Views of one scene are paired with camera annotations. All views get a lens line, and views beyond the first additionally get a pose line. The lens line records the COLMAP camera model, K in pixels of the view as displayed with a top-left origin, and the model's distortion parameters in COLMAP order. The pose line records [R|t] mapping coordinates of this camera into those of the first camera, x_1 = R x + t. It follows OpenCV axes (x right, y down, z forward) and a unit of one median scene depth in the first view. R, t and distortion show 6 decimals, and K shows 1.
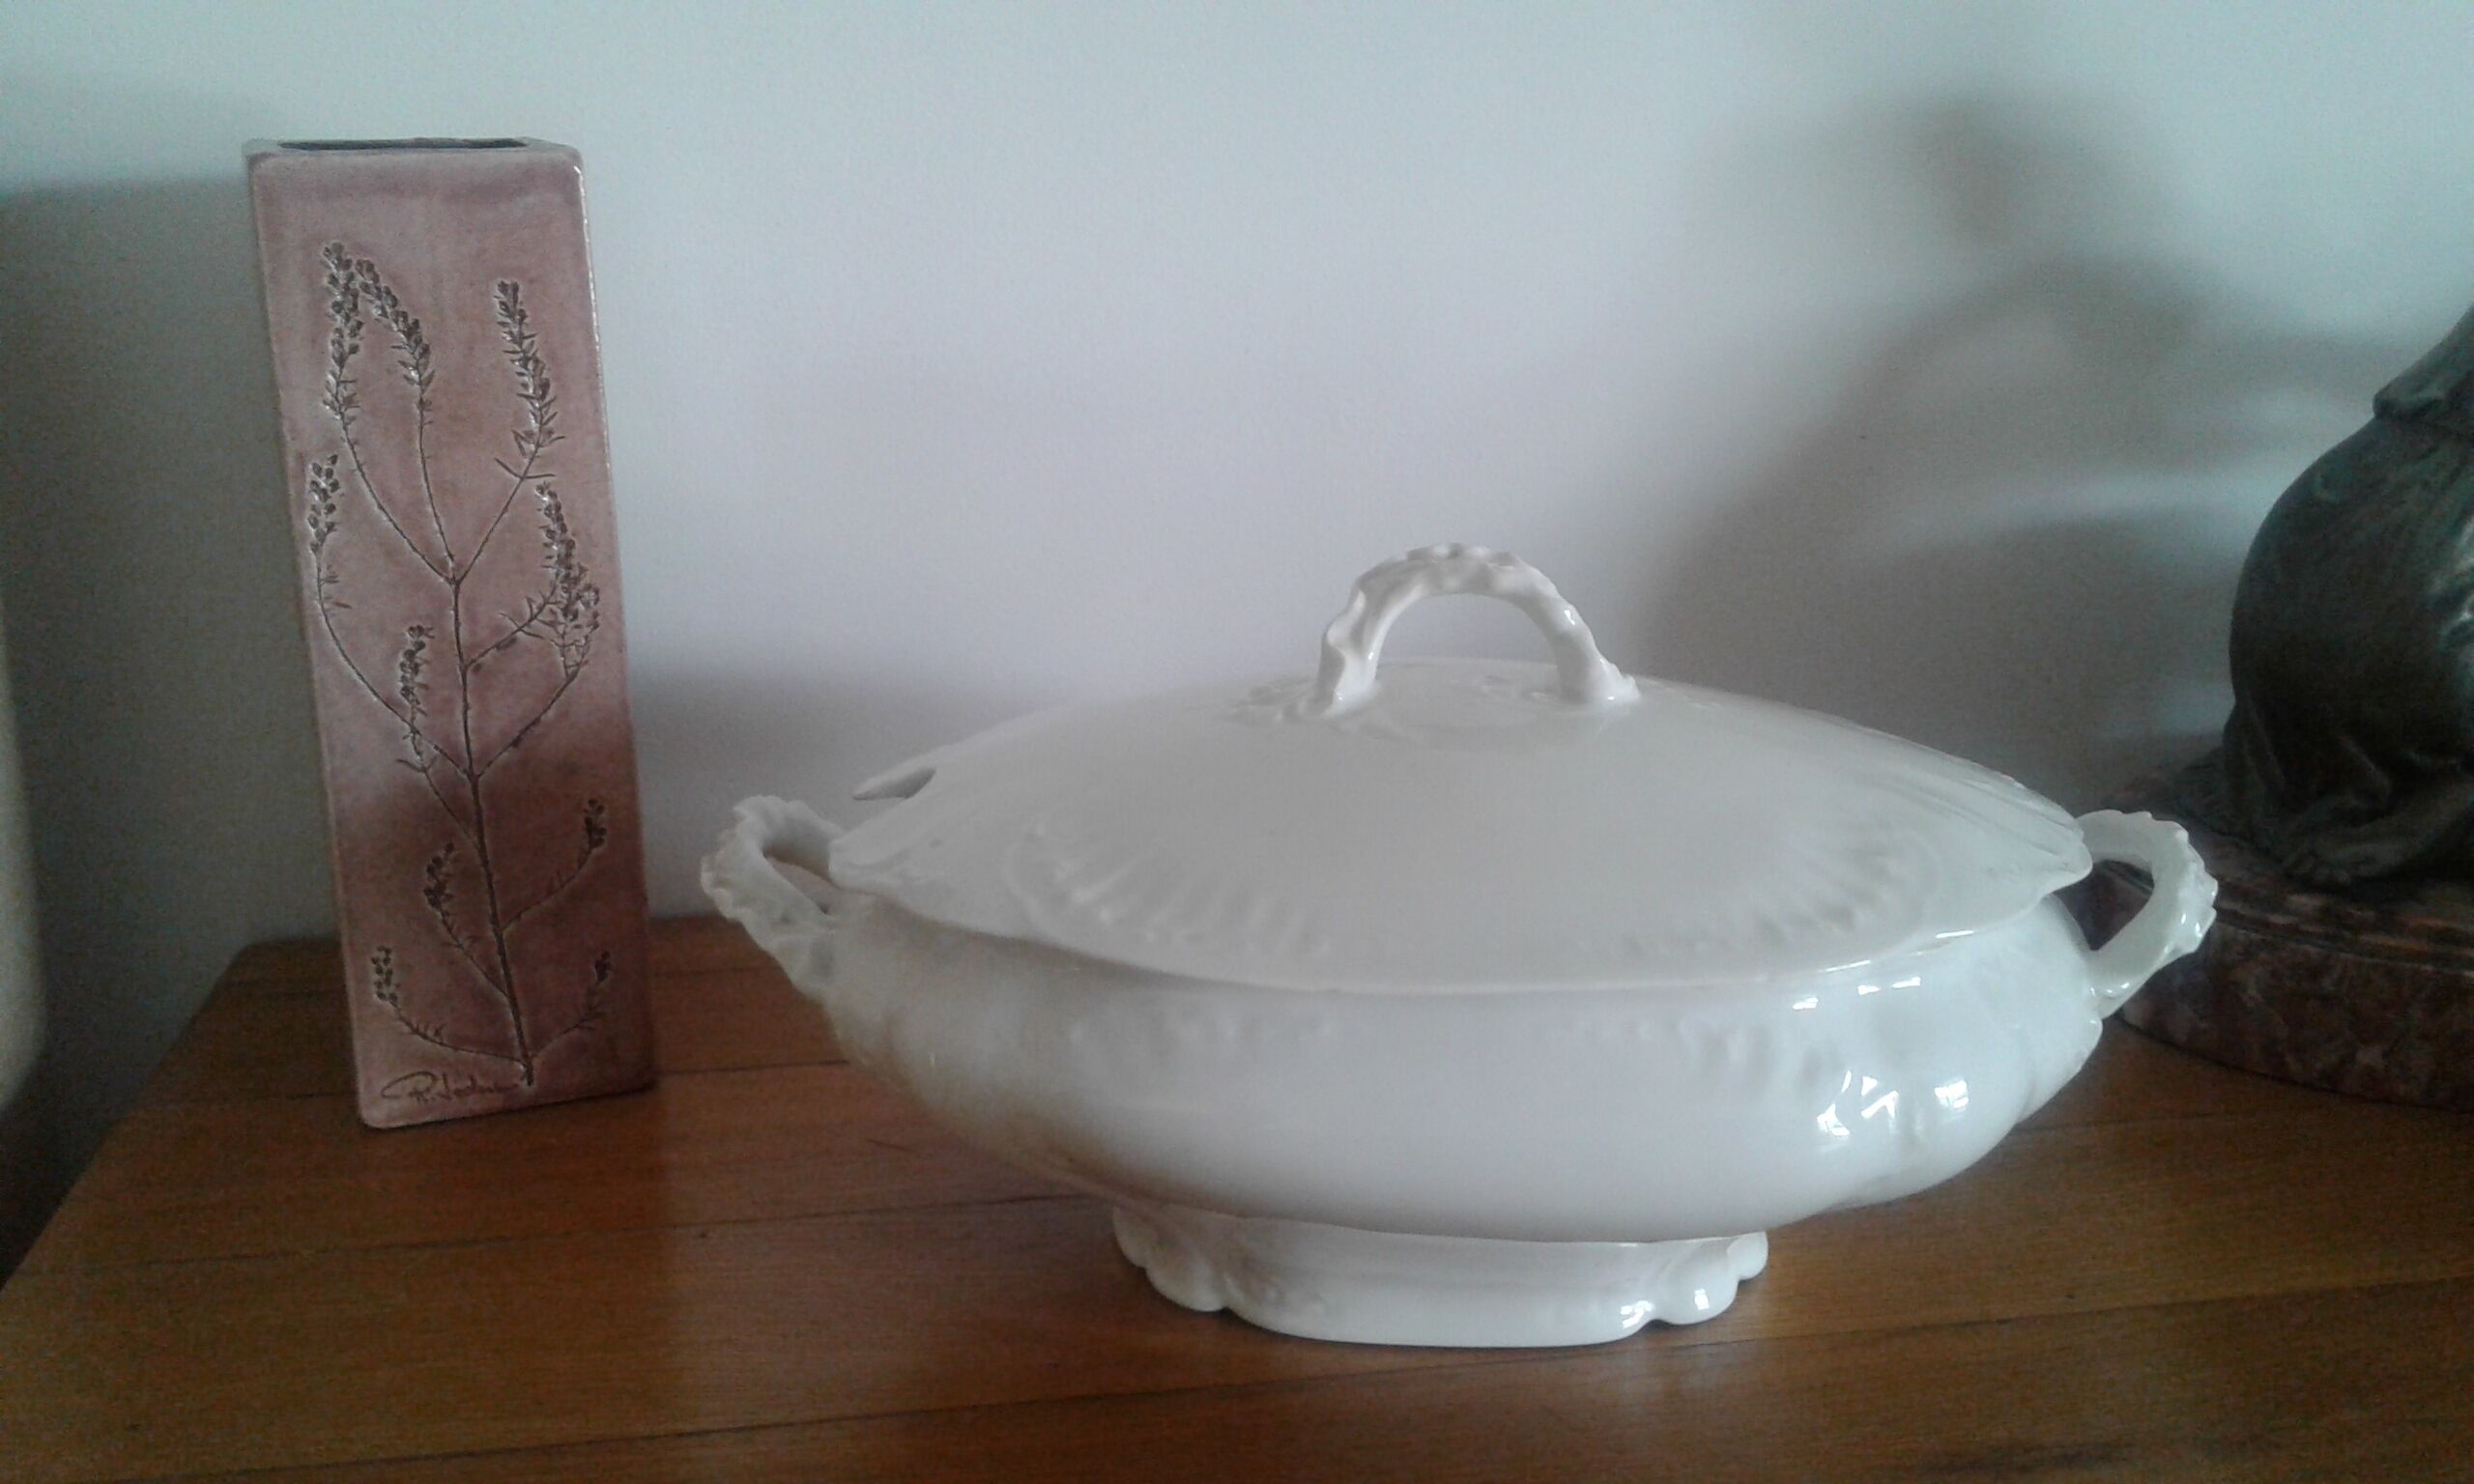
lens RADIAL K [[2313.9, 0, 1233.9], [0, 2313.9, 811.5], [0, 0, 1]] dist [0.115622, -0.275307]
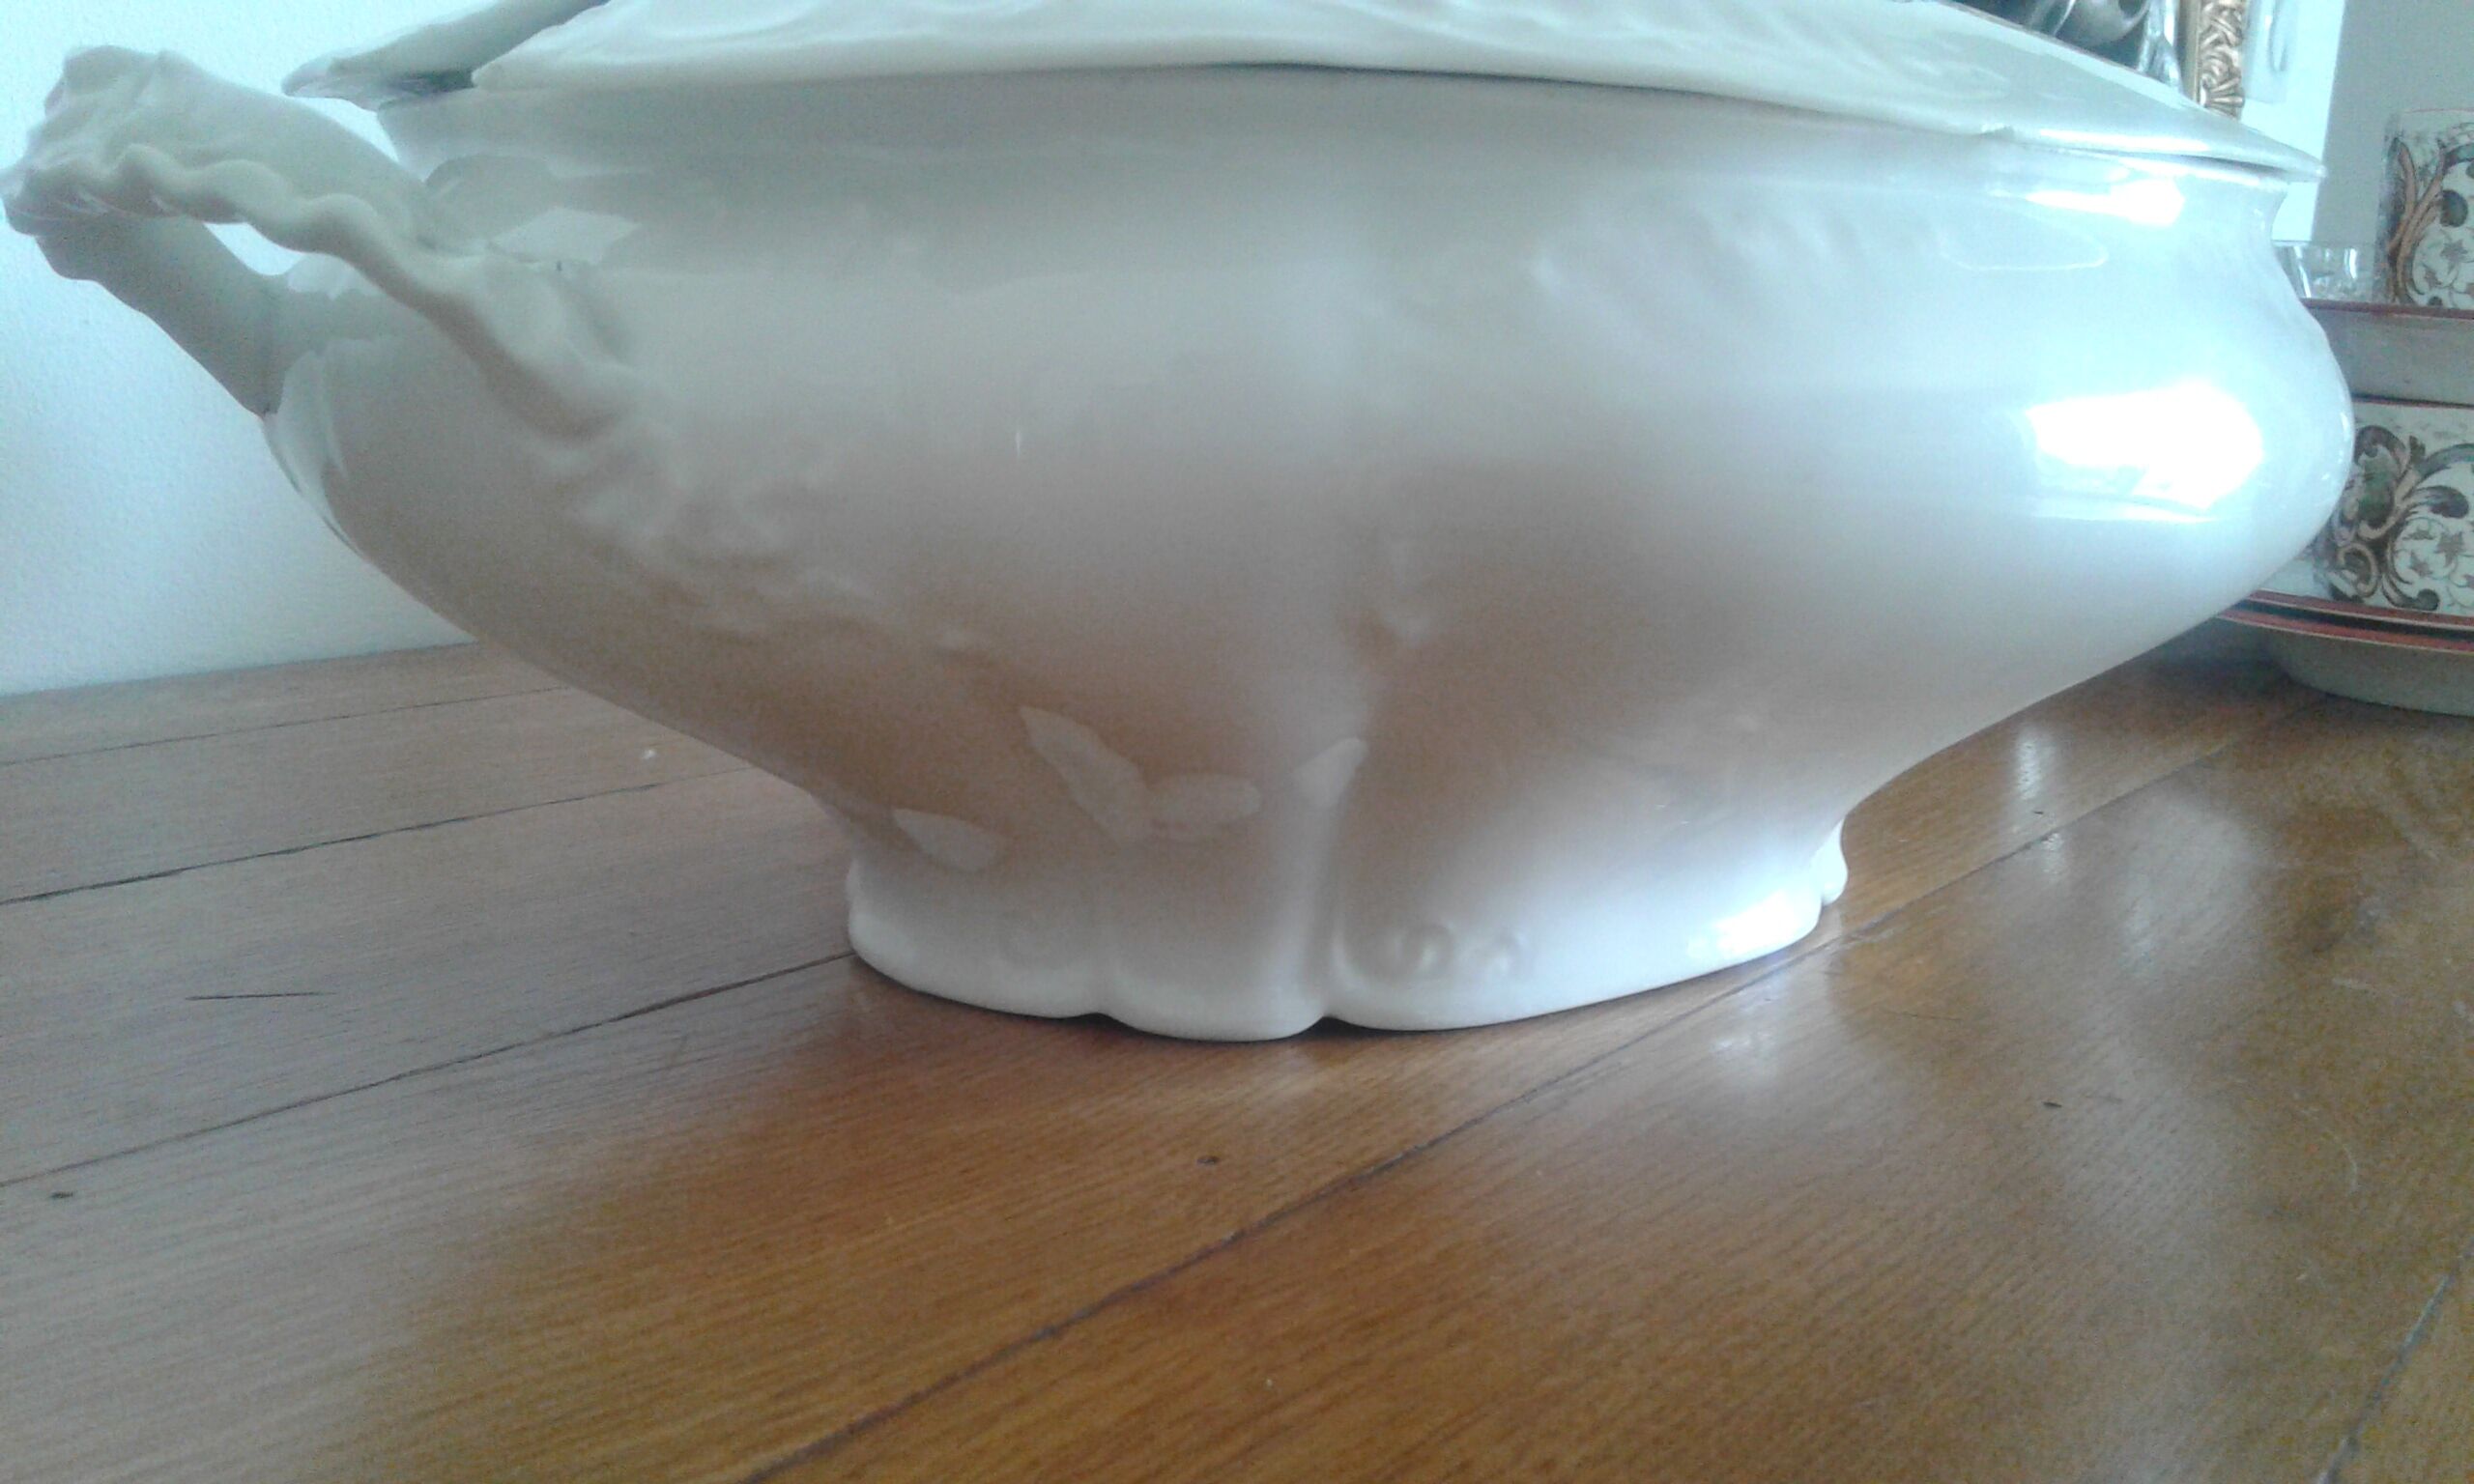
lens RADIAL K [[2313.9, 0, 1233.9], [0, 2313.9, 811.5], [0, 0, 1]] dist [0.115622, -0.275307]
pose [[0.709038, -0.117044, 0.695389, -0.336754], [0.168404, 0.985701, -0.005801, 0.146724], [-0.684767, 0.121219, 0.718610, 0.557398]]
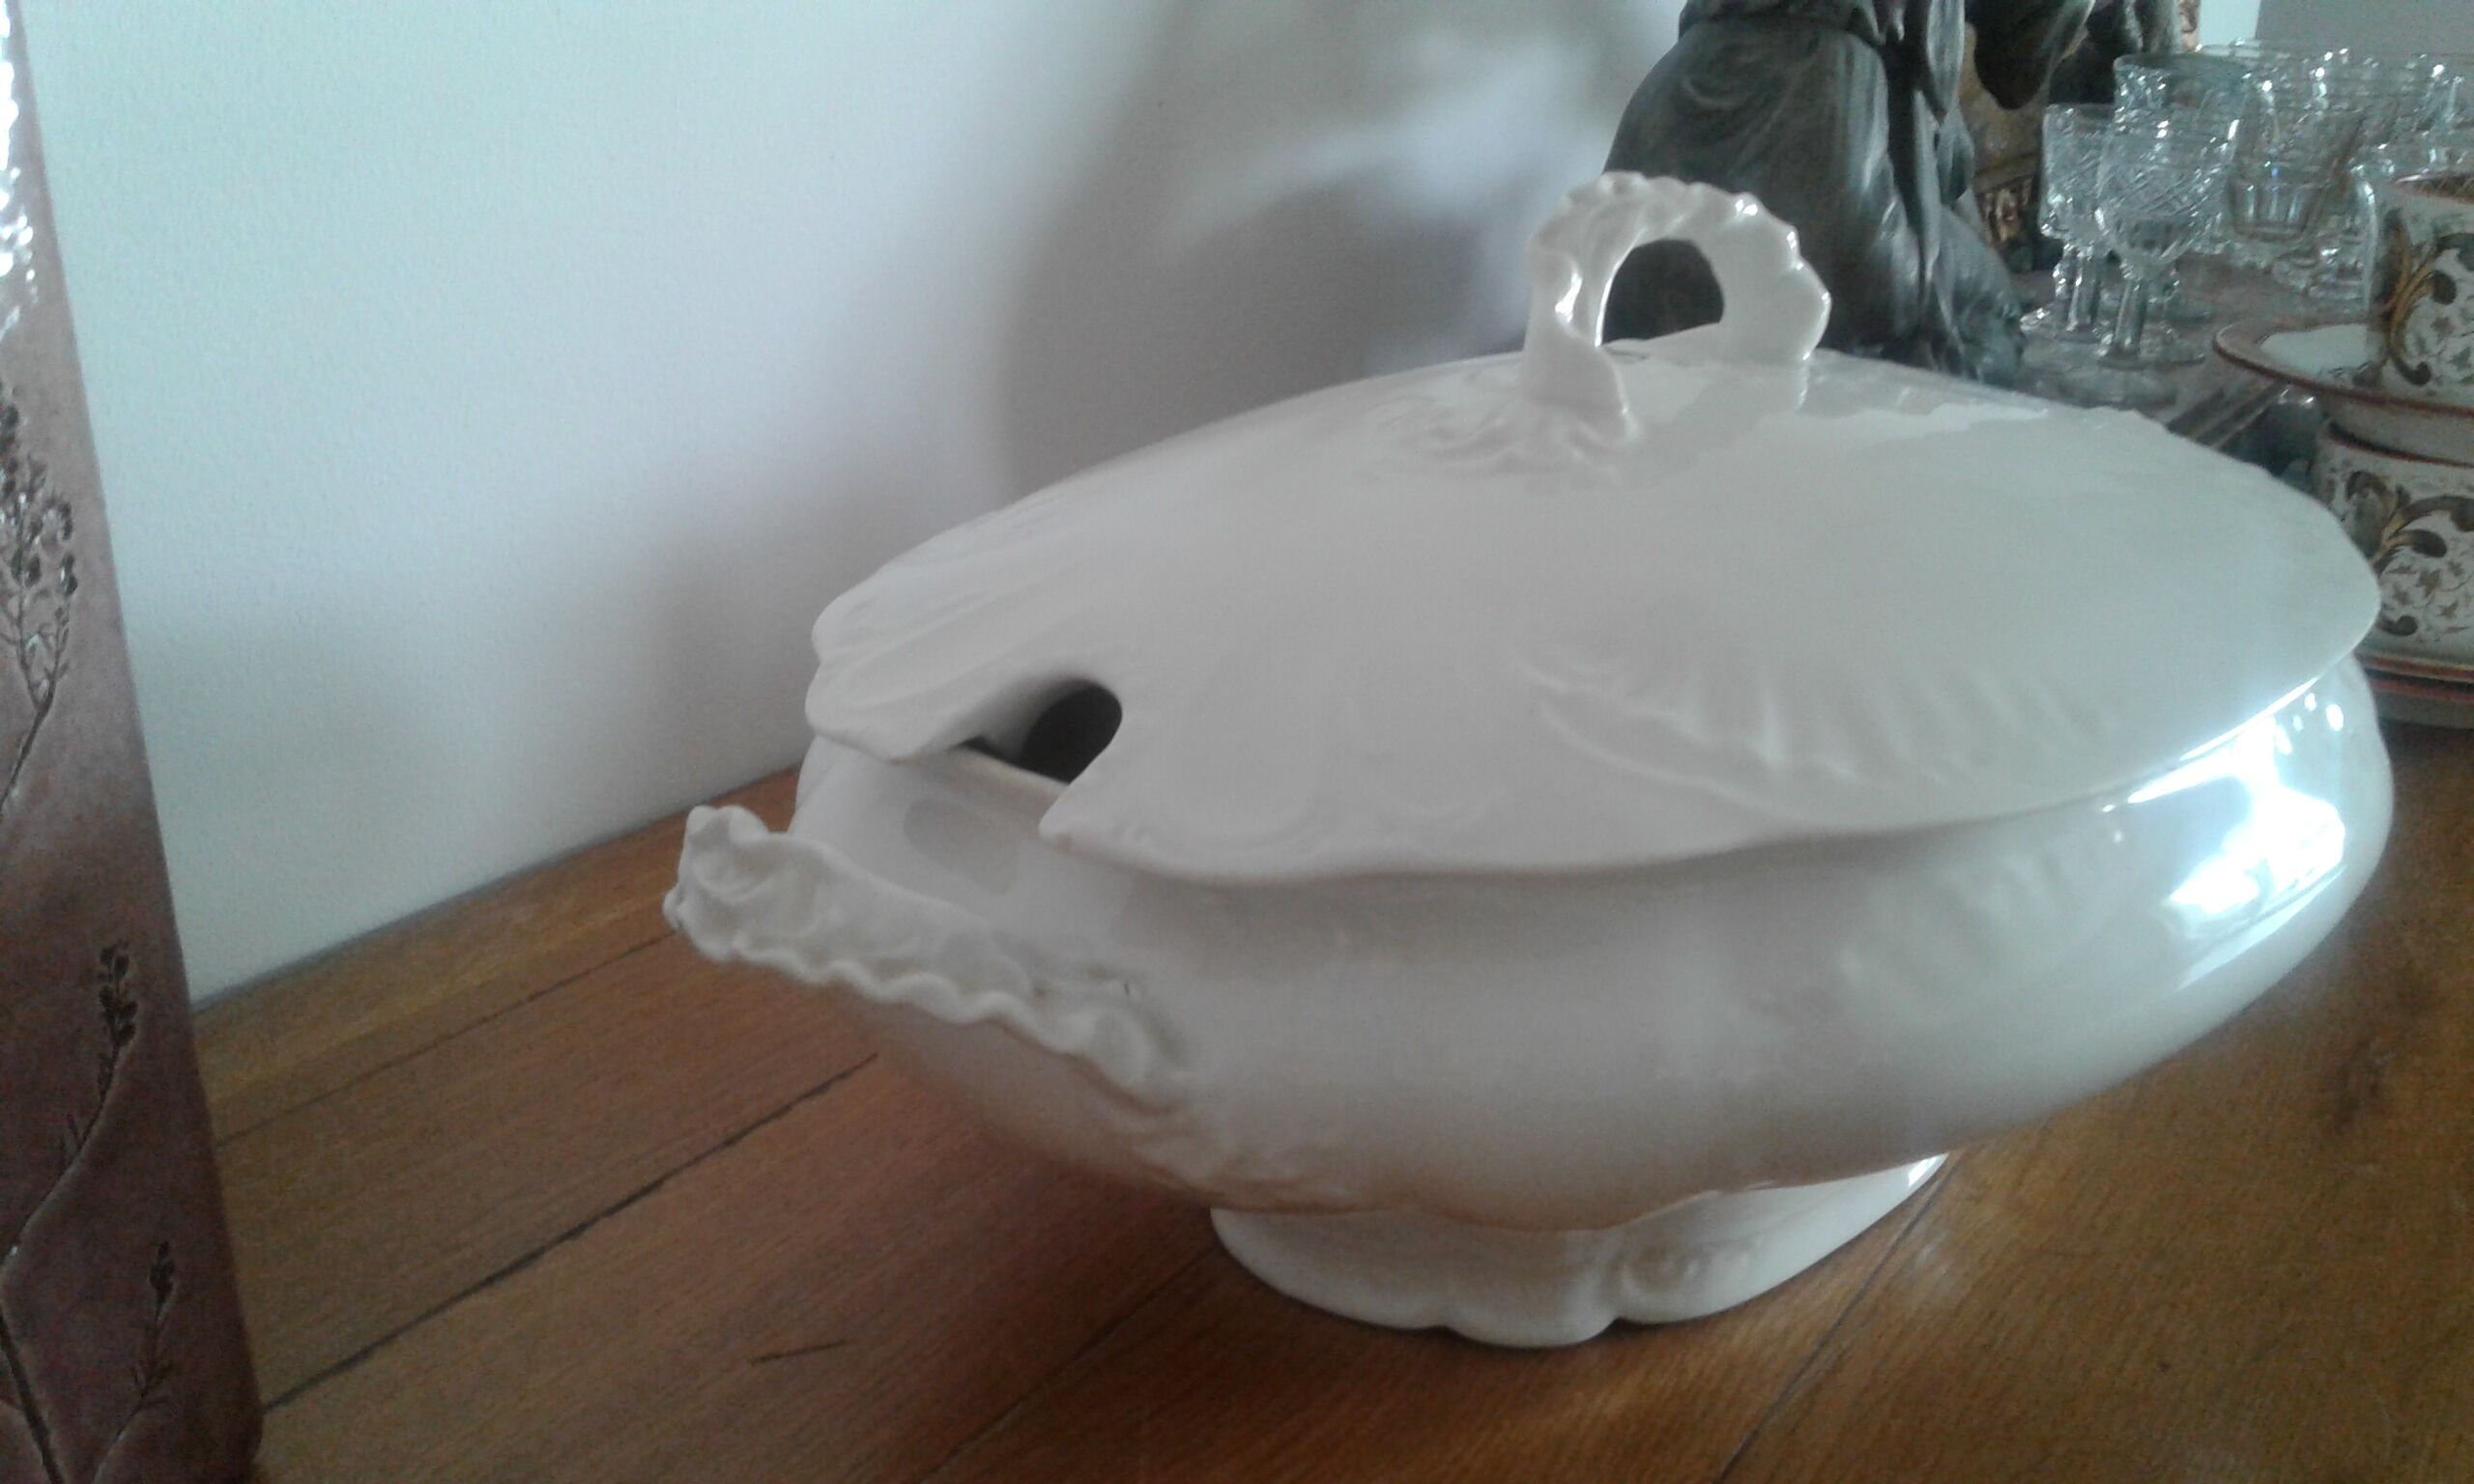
lens RADIAL K [[2313.9, 0, 1233.9], [0, 2313.9, 811.5], [0, 0, 1]] dist [0.115622, -0.275307]
pose [[0.675863, -0.272113, 0.684956, -0.457192], [0.218397, 0.961551, 0.166499, -0.064398], [-0.703927, 0.037062, 0.709305, 0.514224]]
